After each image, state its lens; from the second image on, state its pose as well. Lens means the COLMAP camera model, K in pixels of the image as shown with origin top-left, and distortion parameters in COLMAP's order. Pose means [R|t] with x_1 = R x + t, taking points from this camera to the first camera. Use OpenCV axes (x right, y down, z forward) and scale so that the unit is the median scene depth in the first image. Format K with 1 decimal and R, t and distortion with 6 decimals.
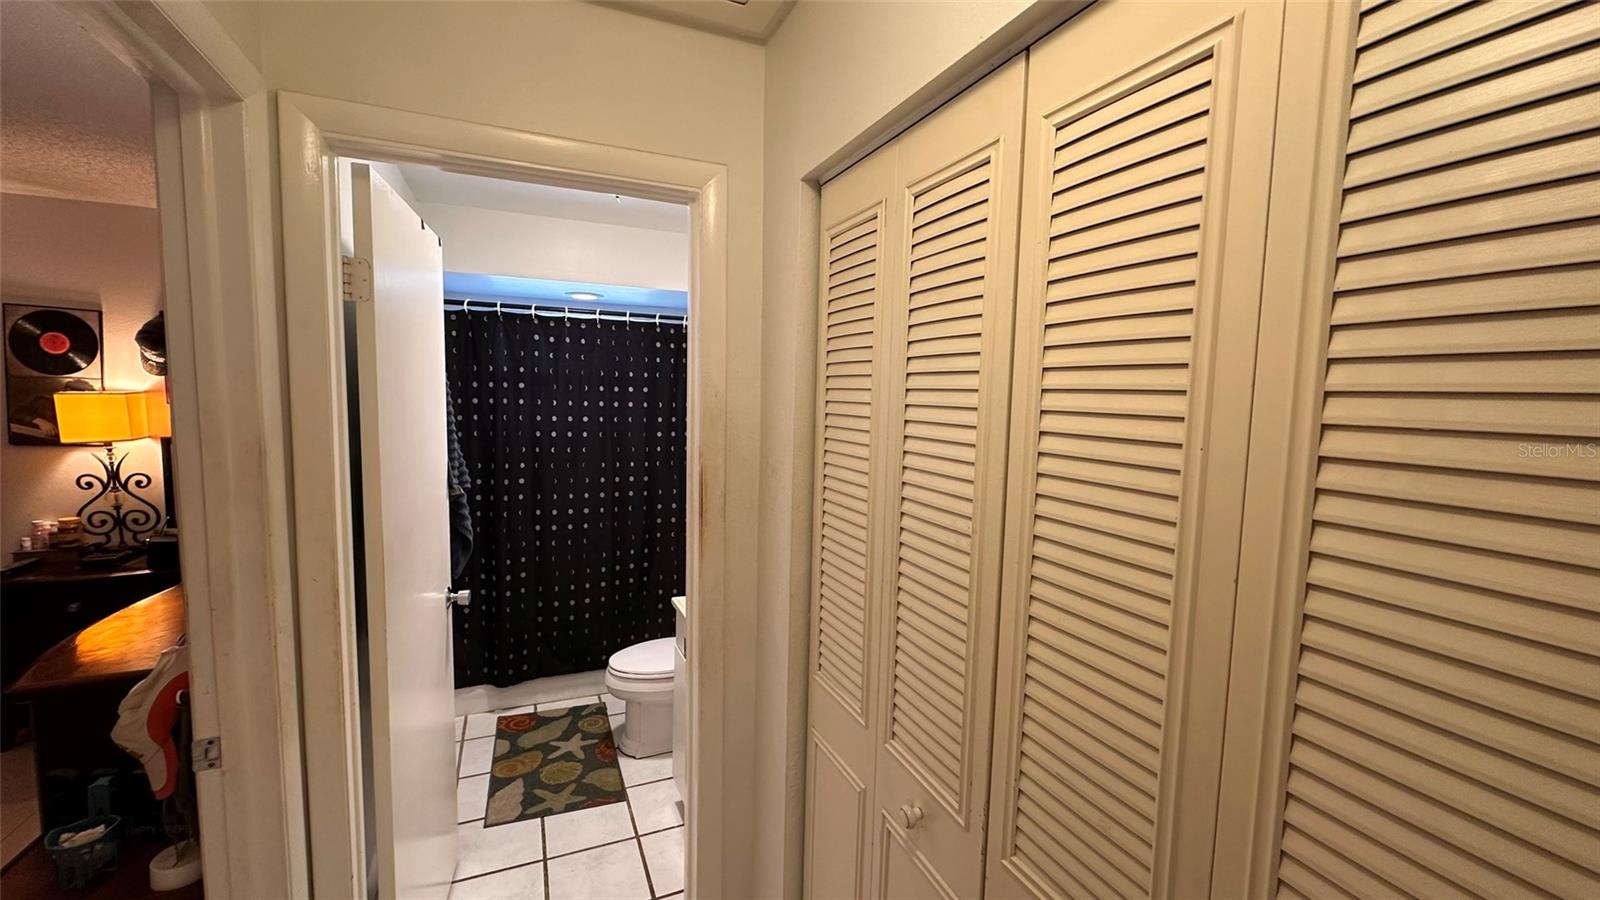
lens RADIAL K [[639.8, 0, 798.6], [0, 639.8, 451.3], [0, 0, 1]] dist [-0.005147, 0.001505]
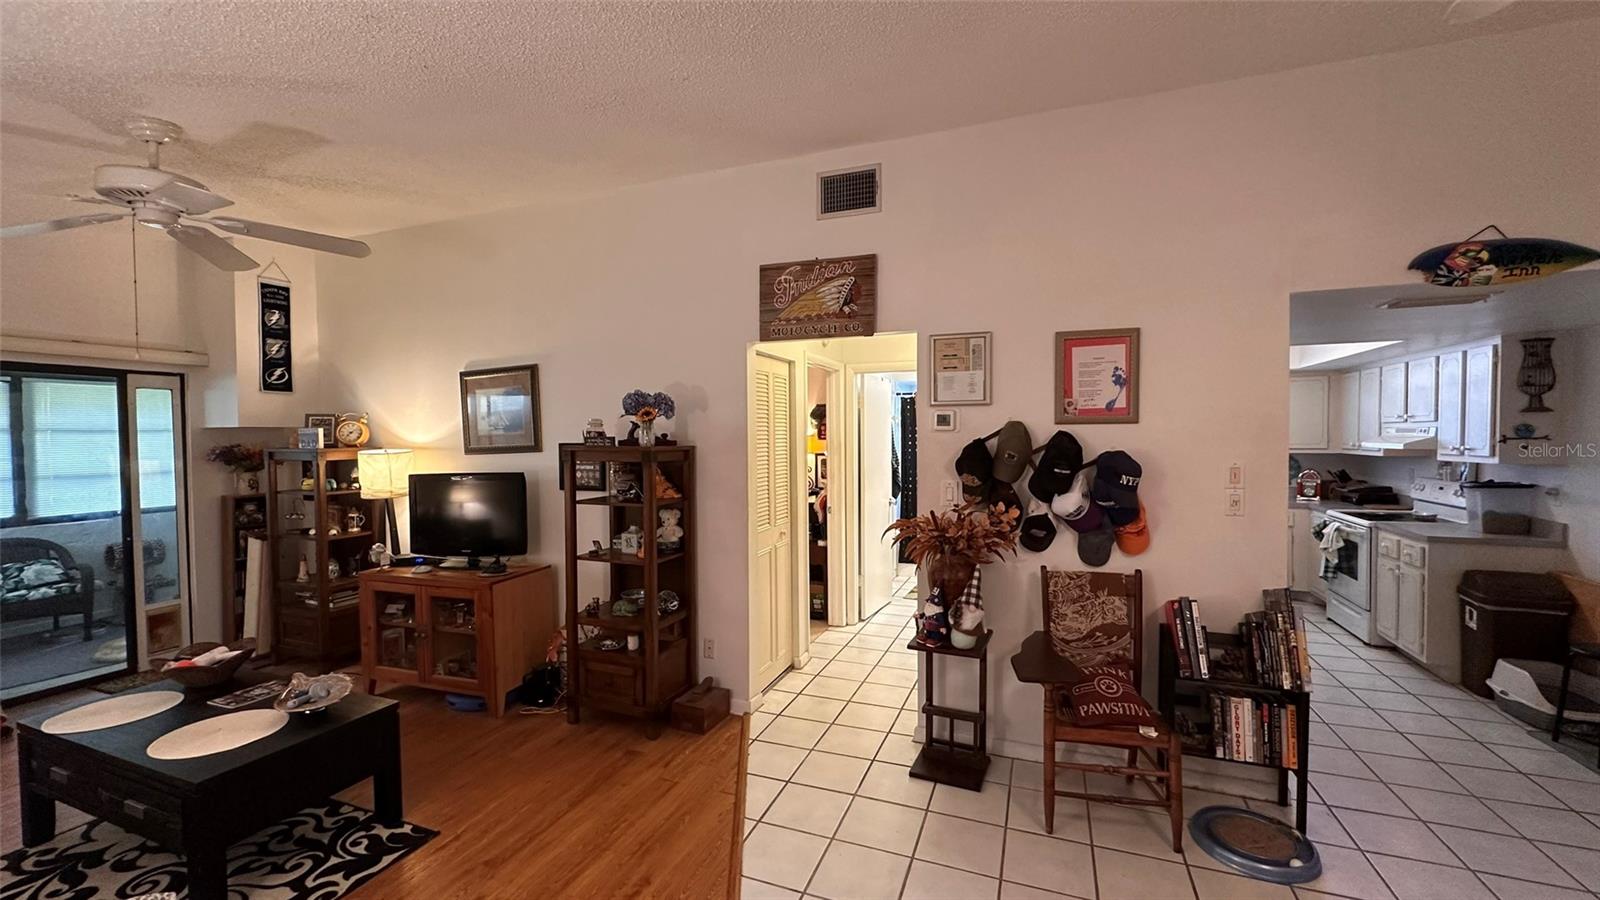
lens RADIAL K [[639.8, 0, 799.6], [0, 639.8, 451.1], [0, 0, 1]] dist [-0.005147, 0.001505]
pose [[0.709608, -0.007662, -0.704555, 0.850290], [-0.040157, 0.997876, -0.051297, 0.115339], [0.703452, 0.064694, 0.707793, -0.954684]]
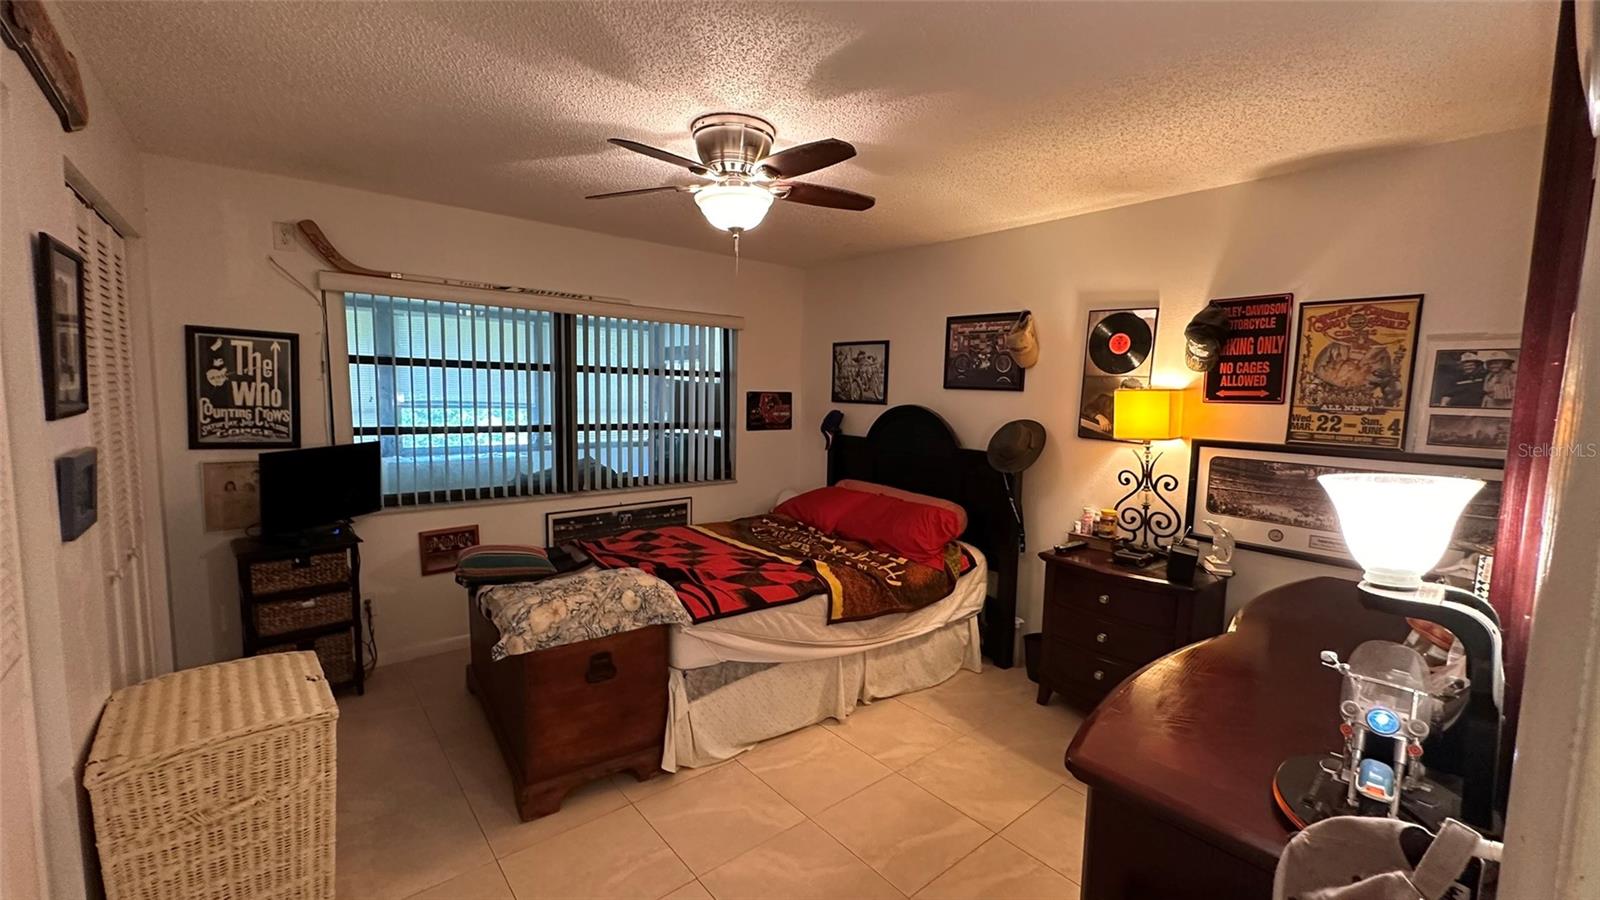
lens RADIAL K [[639.8, 0, 796.1], [0, 639.8, 453.7], [0, 0, 1]] dist [-0.005147, 0.001505]
pose [[0.275283, 0.079708, -0.958053, -0.293848], [-0.099475, 0.993569, 0.054081, 0.007110], [0.956203, 0.080415, 0.281442, 0.209840]]
